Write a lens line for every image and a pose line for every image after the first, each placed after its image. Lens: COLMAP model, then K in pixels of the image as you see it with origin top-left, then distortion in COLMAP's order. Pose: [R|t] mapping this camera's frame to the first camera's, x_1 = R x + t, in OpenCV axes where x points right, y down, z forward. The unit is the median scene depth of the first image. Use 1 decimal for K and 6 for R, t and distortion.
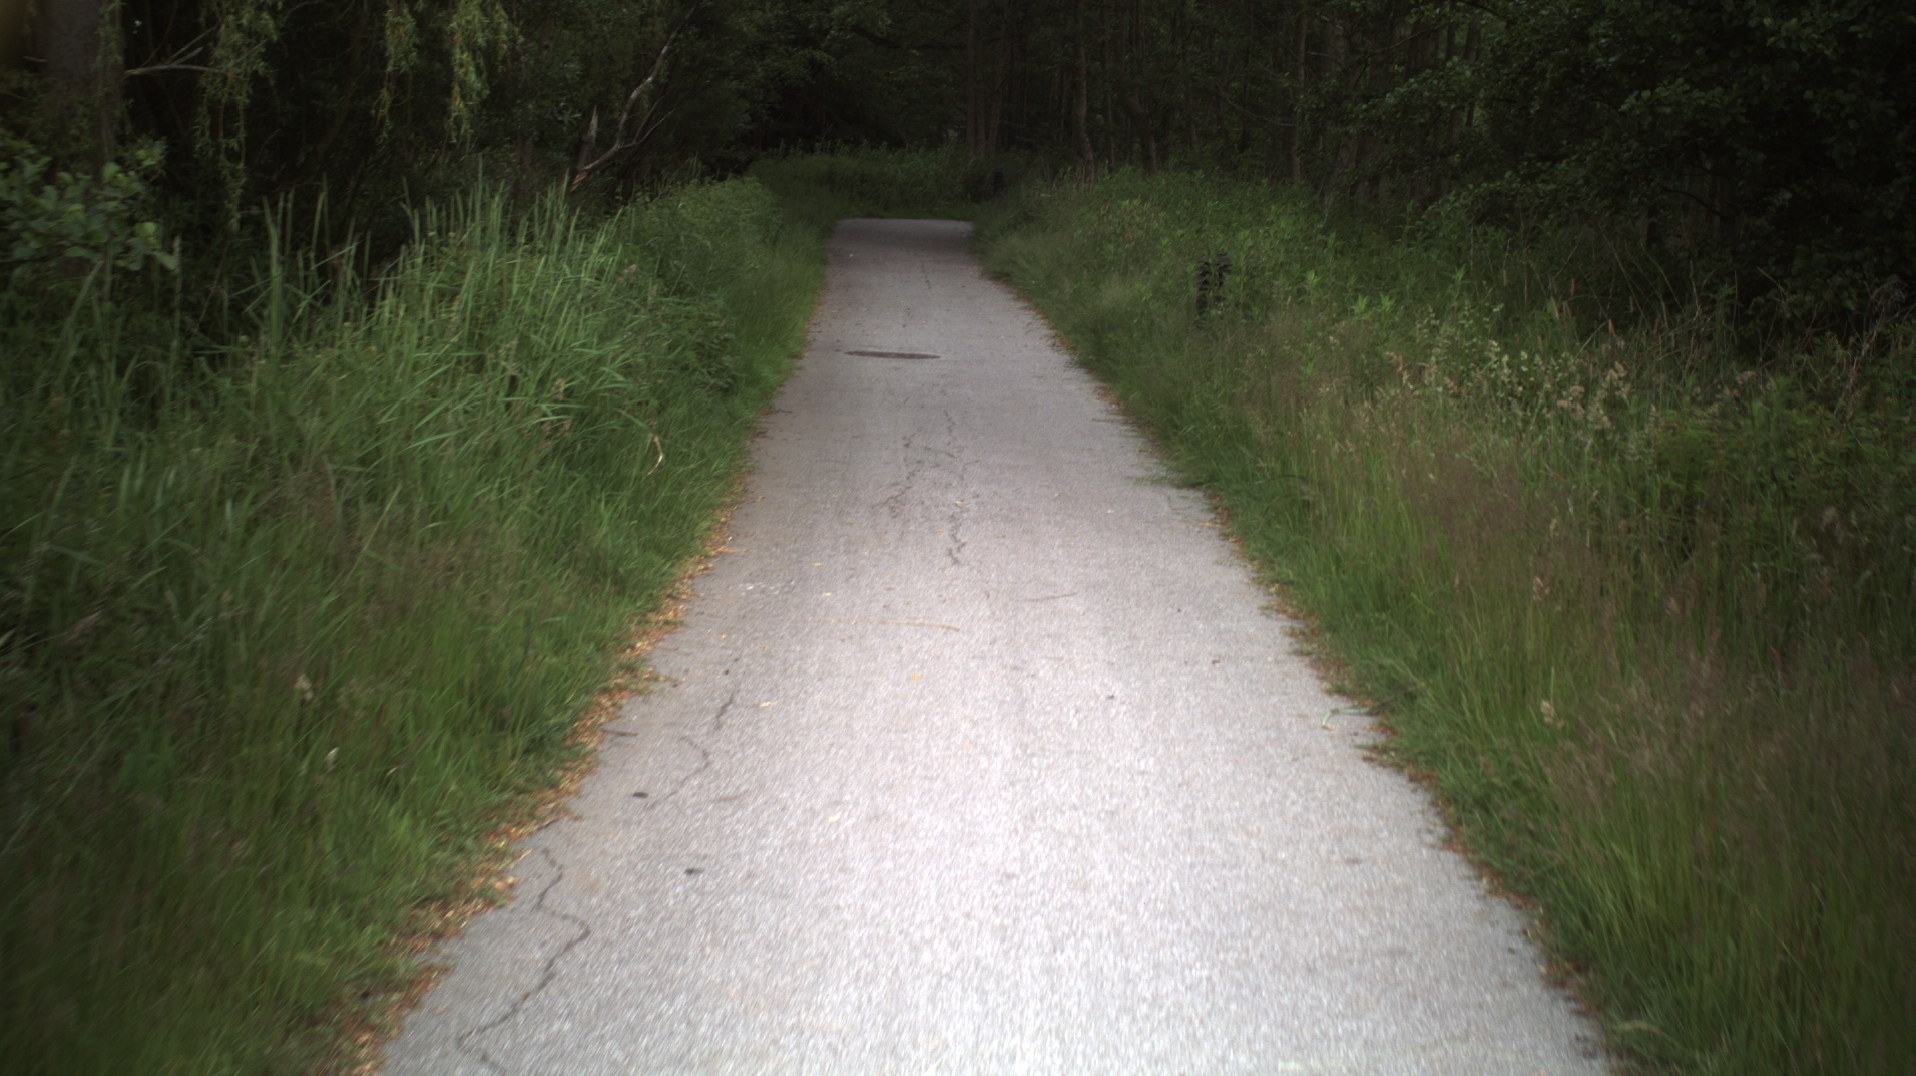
lens RADIAL K [[3373.9, 0, 960.5], [0, 3373.9, 542.5], [0, 0, 1]] dist [-0.257221, 0.000000]
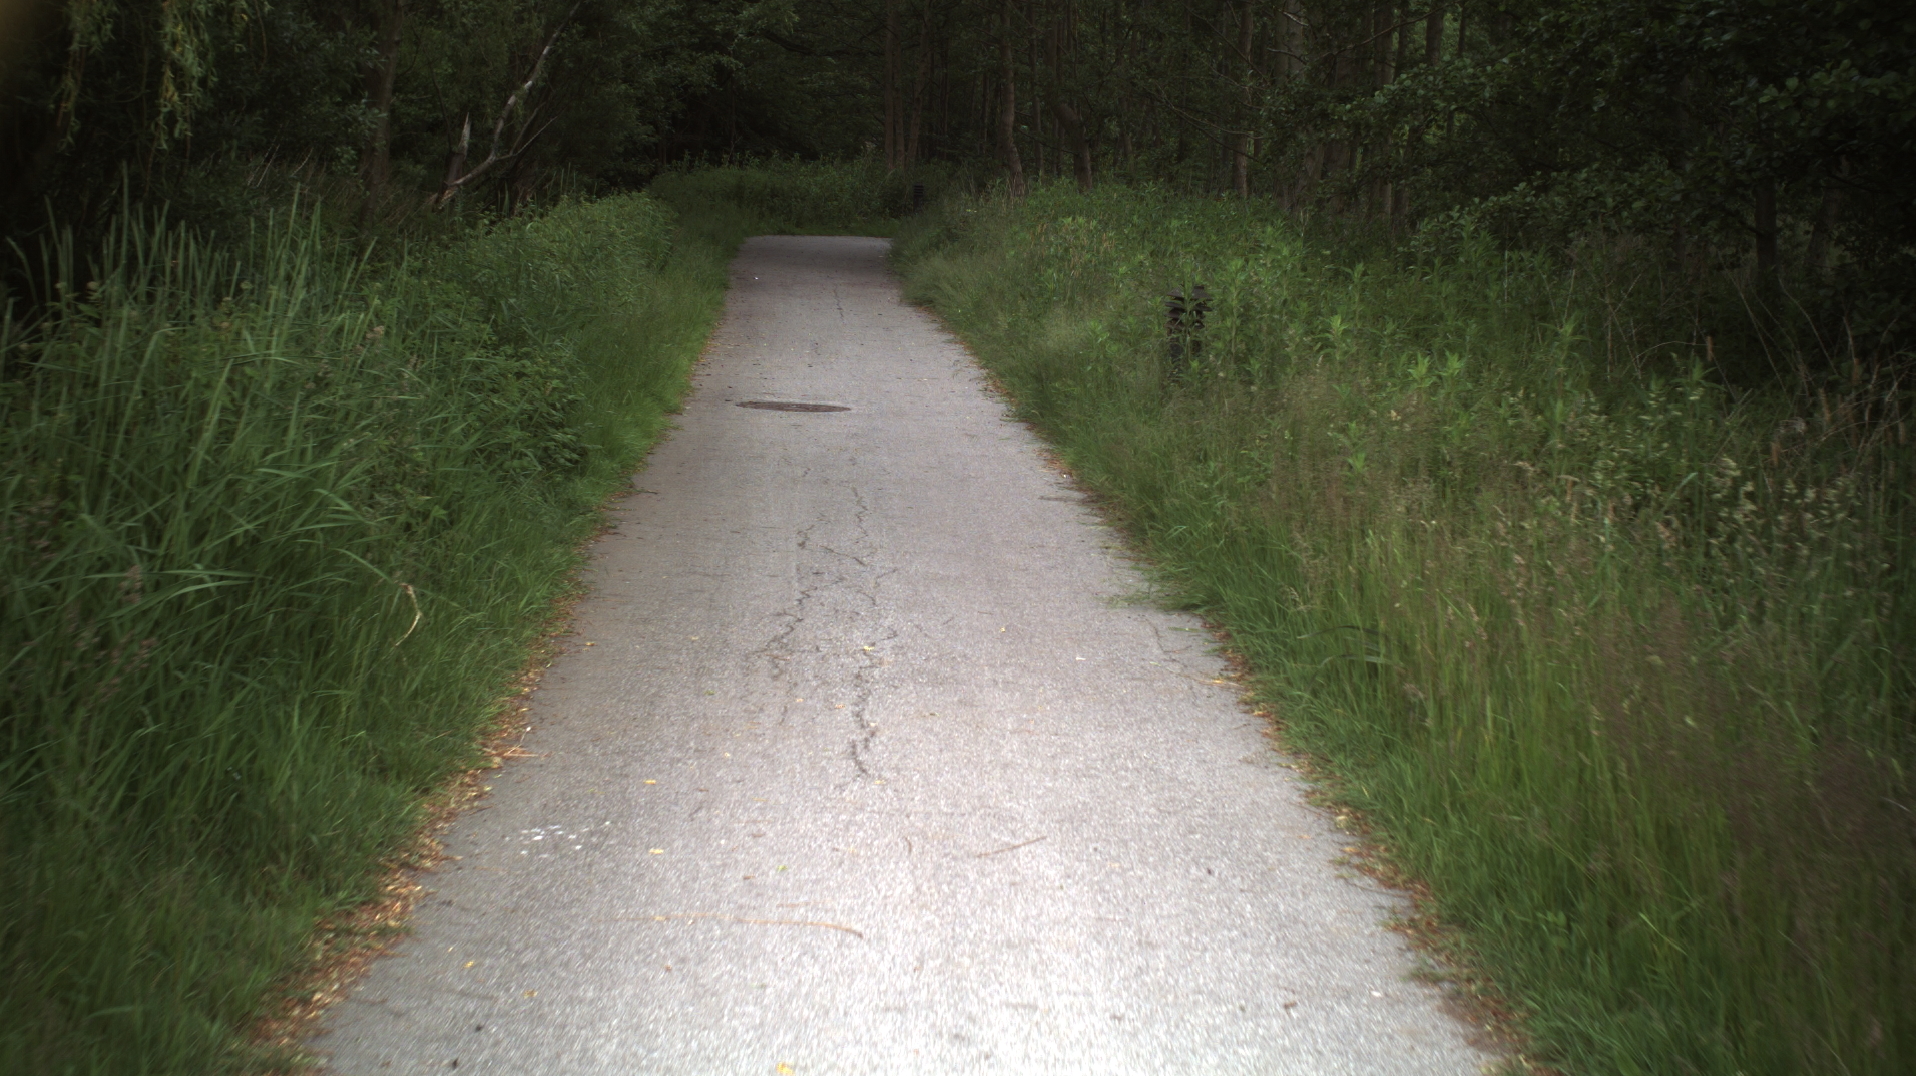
lens RADIAL K [[3373.9, 0, 959.2], [0, 3373.9, 536.6], [0, 0, 1]] dist [-0.257221, 0.000000]
pose [[0.999725, -0.004913, 0.022942, 0.001854], [0.005041, 0.999972, -0.005510, -0.023233], [-0.022914, 0.005624, 0.999722, 0.209519]]
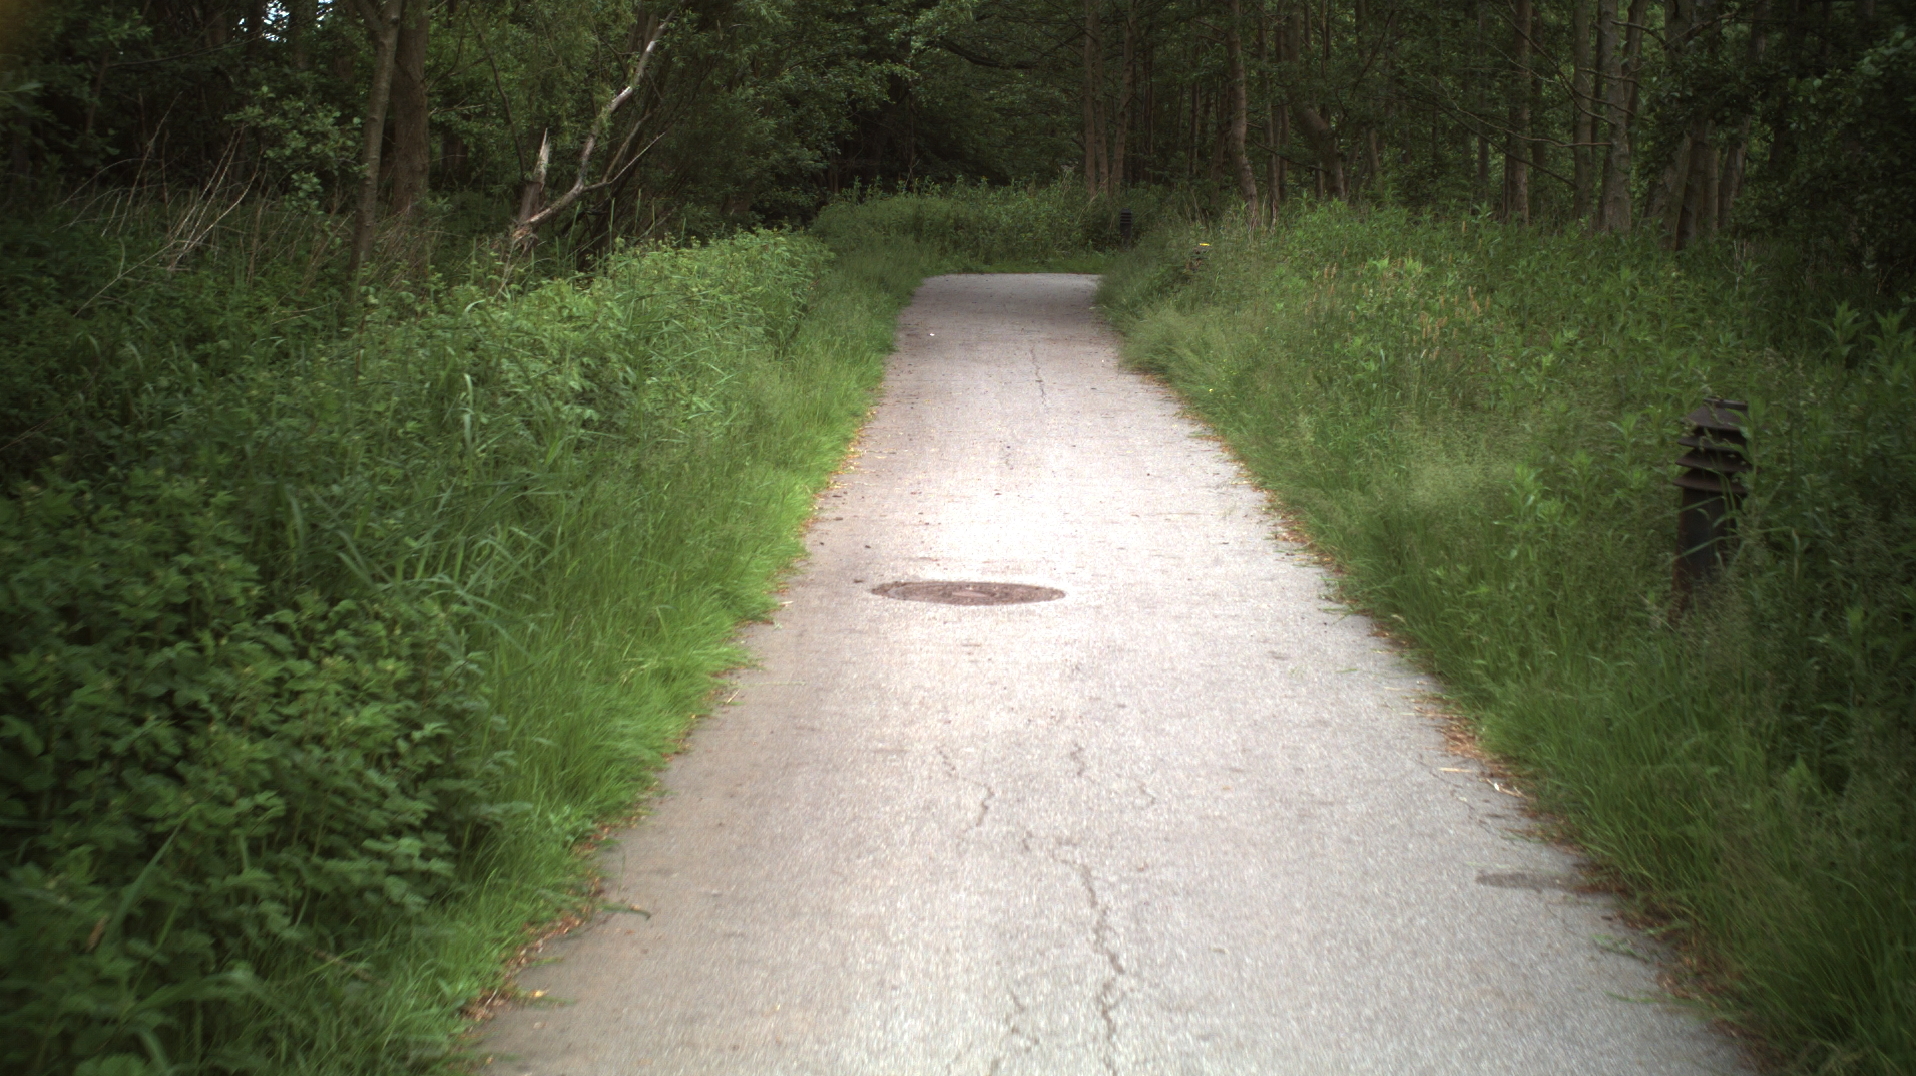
lens RADIAL K [[3375.7, 0, 960.5], [0, 3375.7, 541.0], [0, 0, 1]] dist [-0.247868, 0.000000]
pose [[0.999182, -0.019397, -0.035469, -0.004483], [0.018942, 0.999734, -0.013129, -0.070091], [0.035715, 0.012446, 0.999285, 0.628593]]
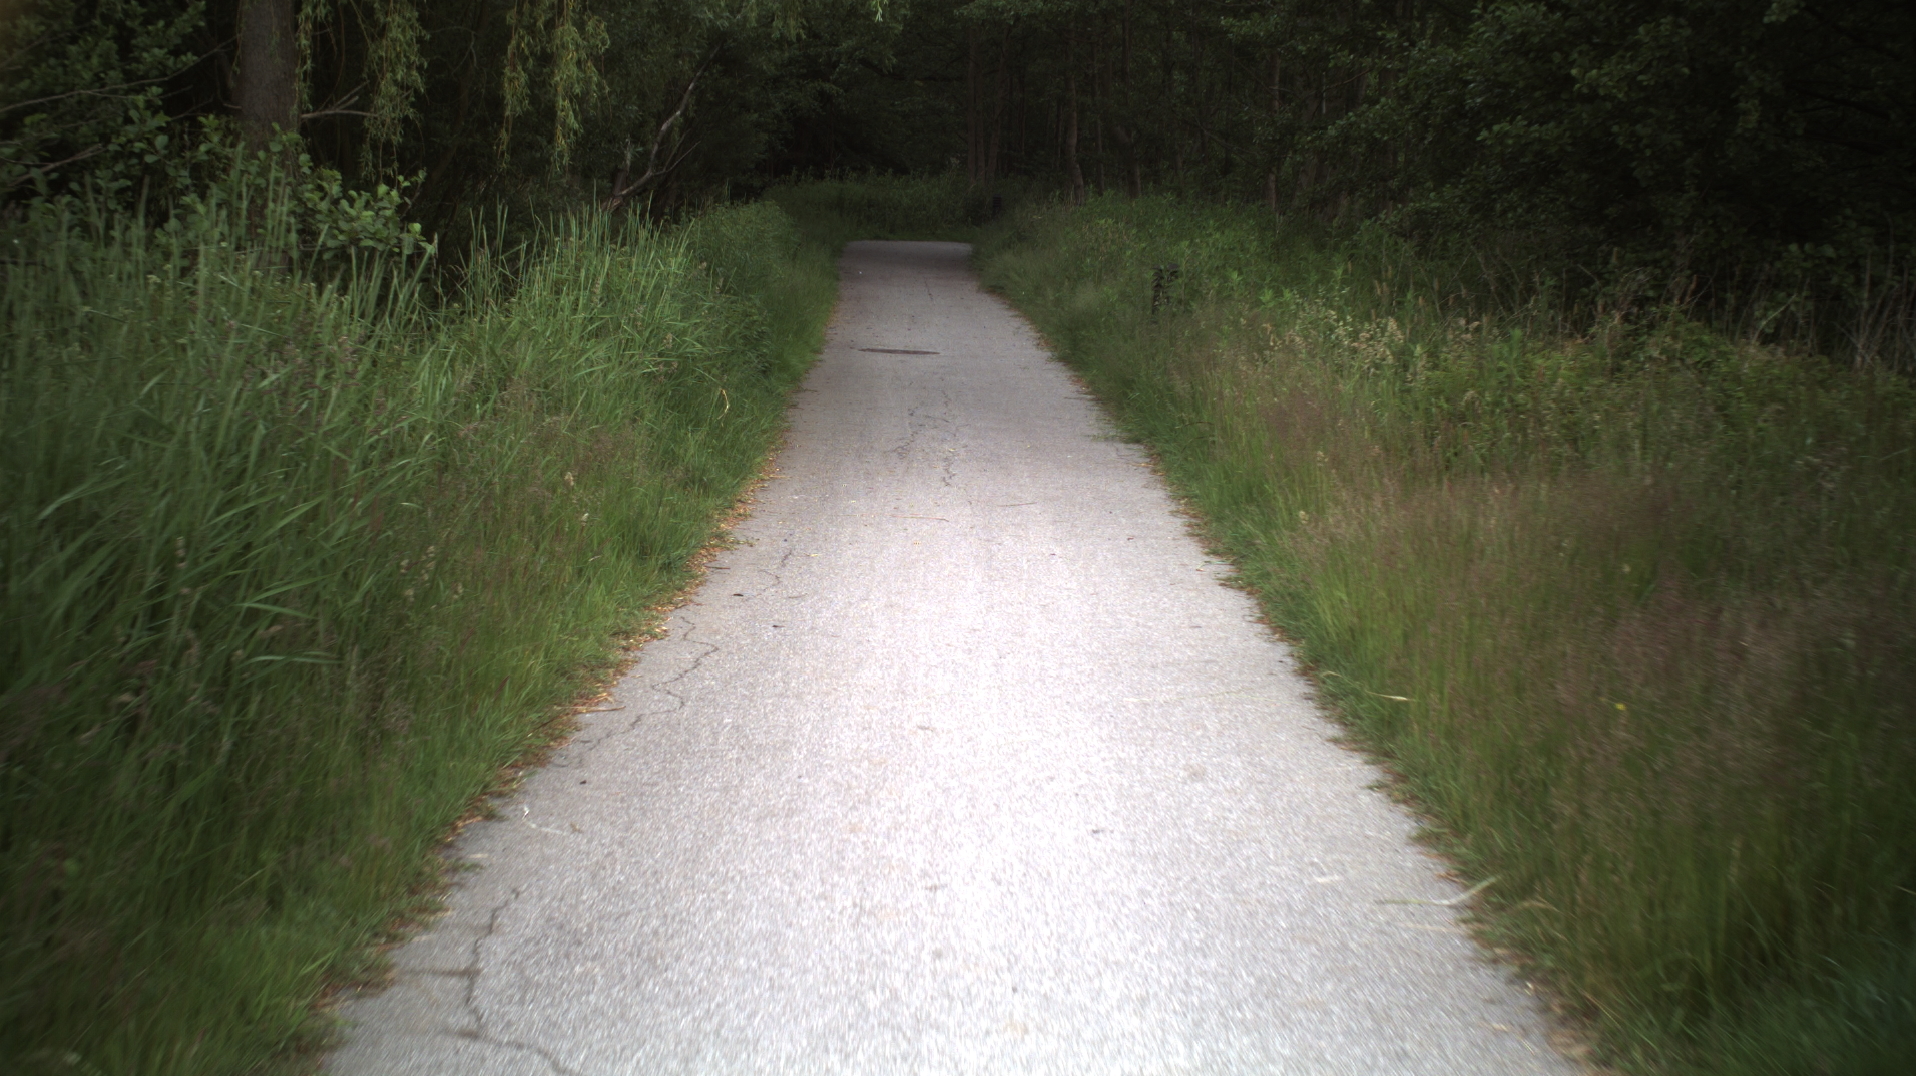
lens RADIAL K [[3373.9, 0, 964.3], [0, 3373.9, 534.2], [0, 0, 1]] dist [-0.257221, 0.000000]
pose [[0.999995, -0.003179, -0.000524, 0.003654], [0.003174, 0.999943, -0.010240, 0.024719], [0.000556, 0.010238, 0.999947, -0.210797]]
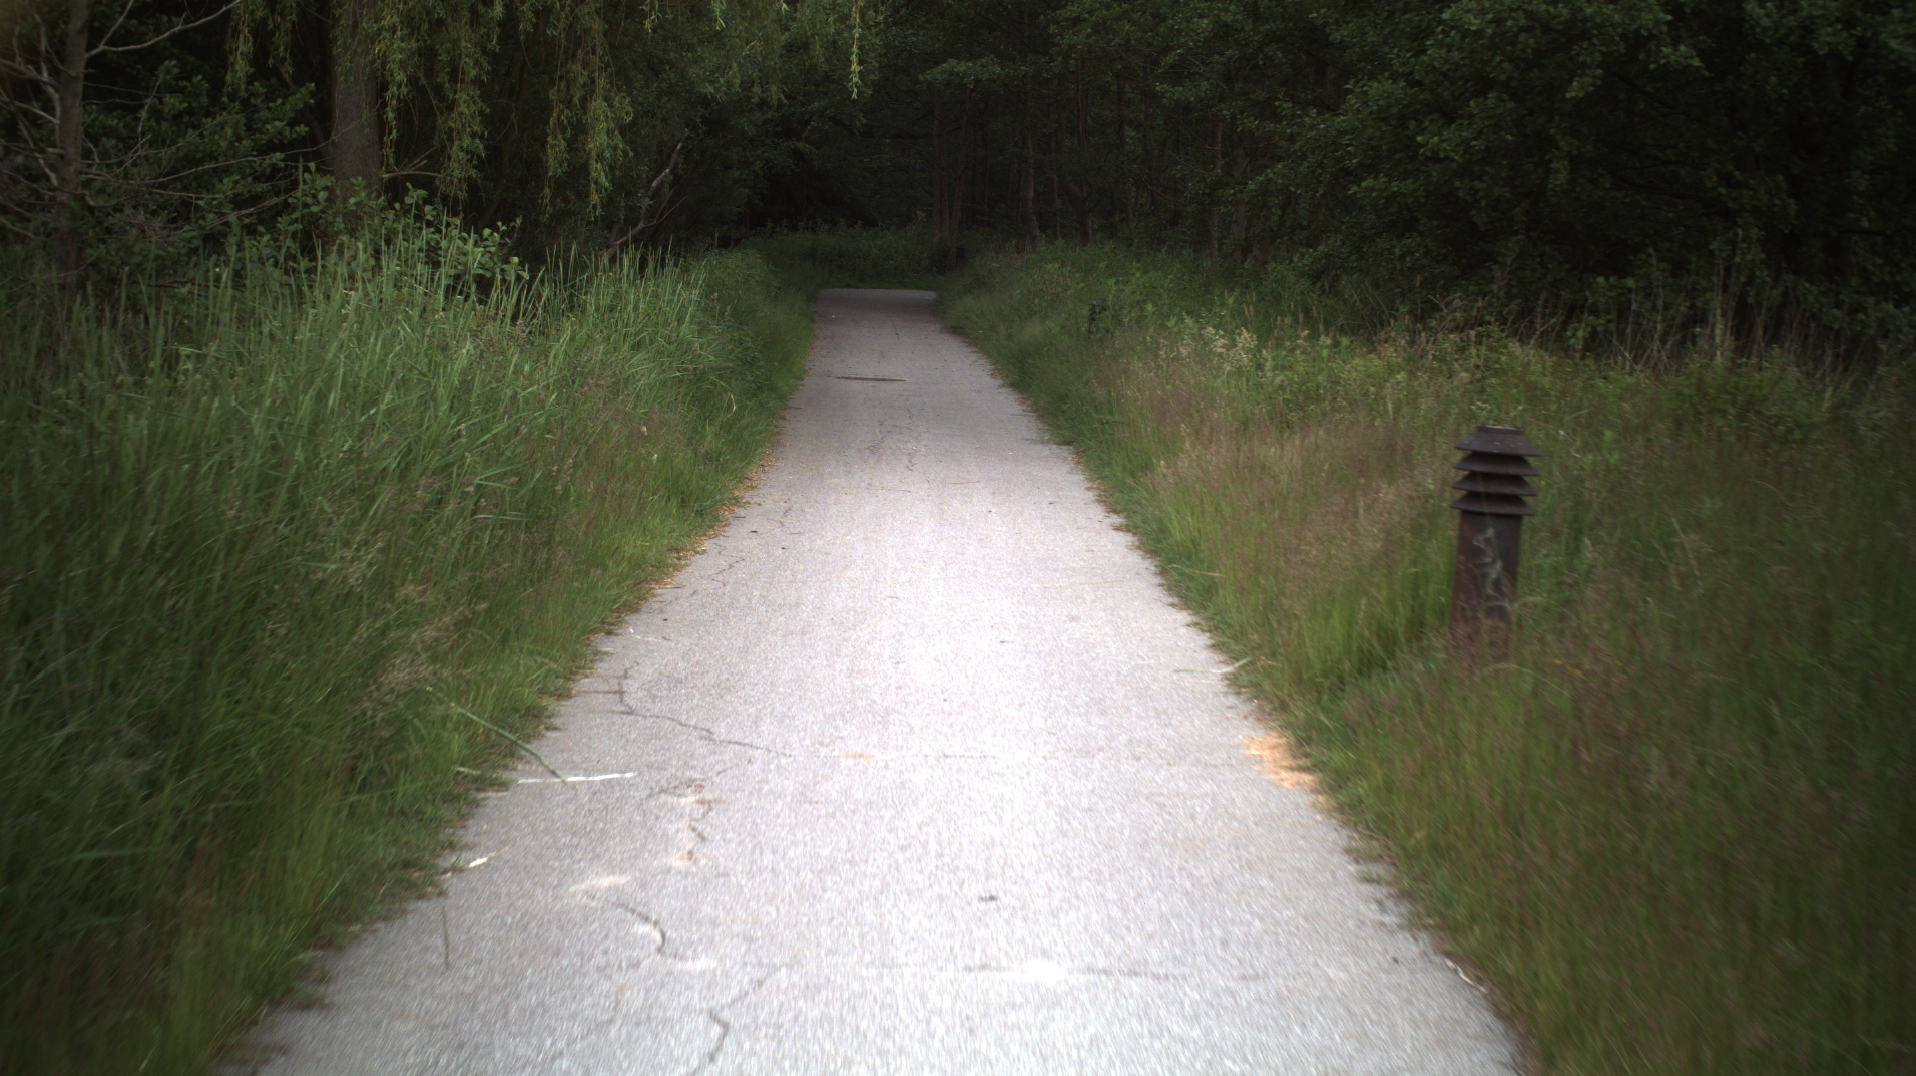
lens RADIAL K [[3373.9, 0, 952.8], [0, 3373.9, 533.0], [0, 0, 1]] dist [-0.257221, 0.000000]
pose [[0.999972, -0.004986, 0.005502, 0.006464], [0.005129, 0.999637, -0.026453, 0.051358], [-0.005368, 0.026481, 0.999635, -0.422755]]
